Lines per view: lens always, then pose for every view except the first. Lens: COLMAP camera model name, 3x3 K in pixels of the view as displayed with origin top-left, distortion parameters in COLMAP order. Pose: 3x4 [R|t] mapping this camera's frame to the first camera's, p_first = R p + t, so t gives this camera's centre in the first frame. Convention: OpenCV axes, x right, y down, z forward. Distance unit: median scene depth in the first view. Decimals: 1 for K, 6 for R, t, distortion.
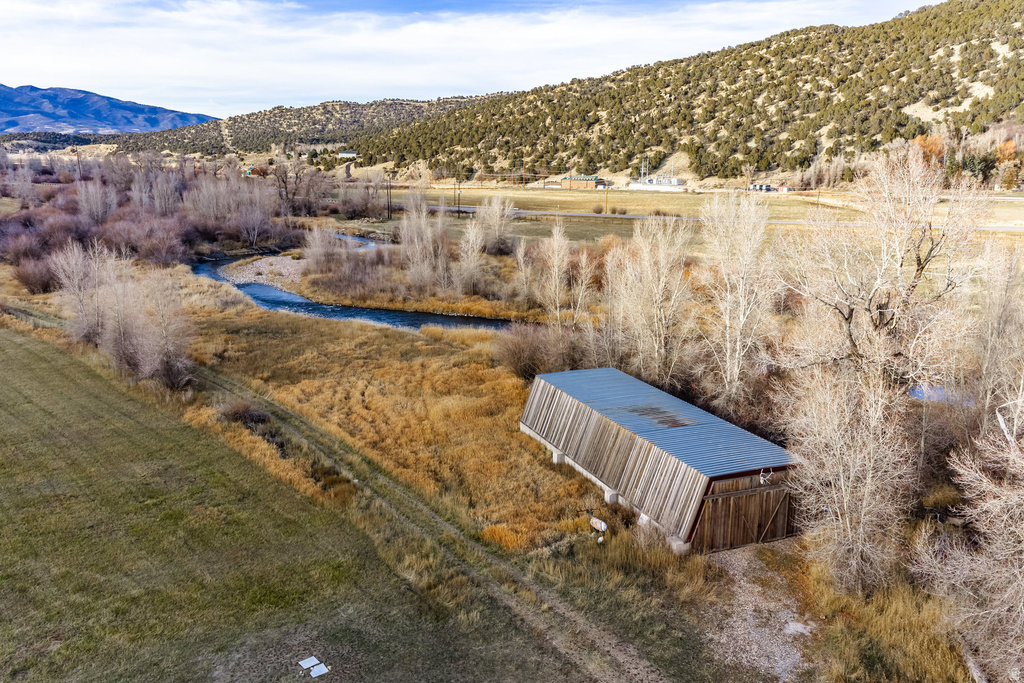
lens RADIAL K [[834.8, 0, 513.0], [0, 834.8, 345.7], [0, 0, 1]] dist [0.112808, -0.040068]
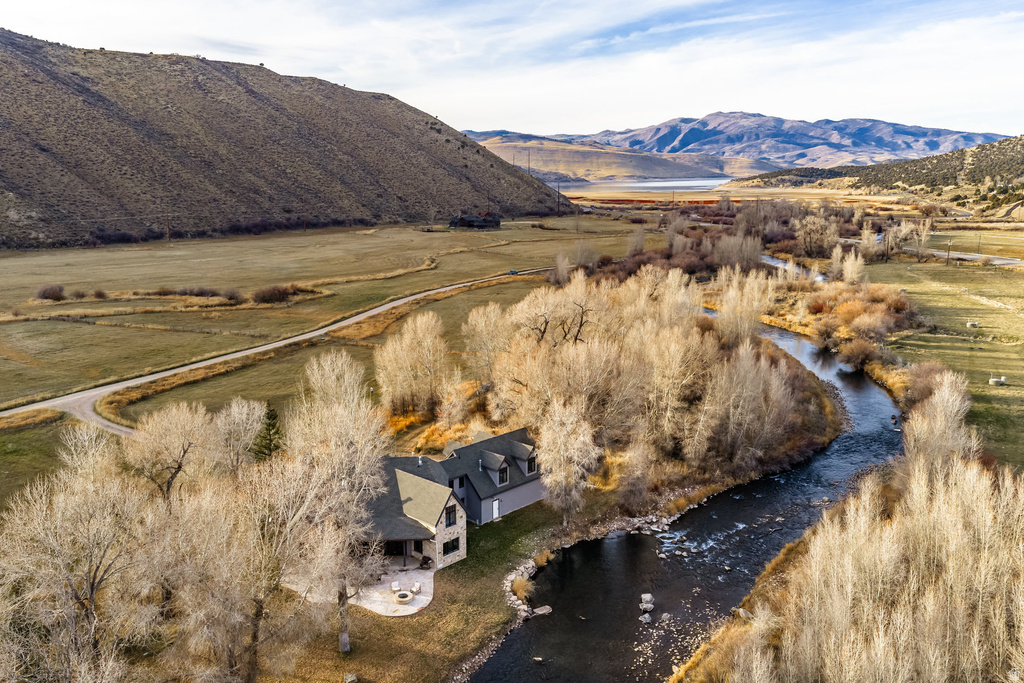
lens RADIAL K [[849.4, 0, 513.1], [0, 849.4, 344.3], [0, 0, 1]] dist [0.119433, -0.058343]
pose [[0.672682, 0.135908, -0.727344, 0.239848], [-0.157956, 0.986704, 0.038285, 0.009391], [0.722876, 0.089134, 0.685205, -0.184248]]
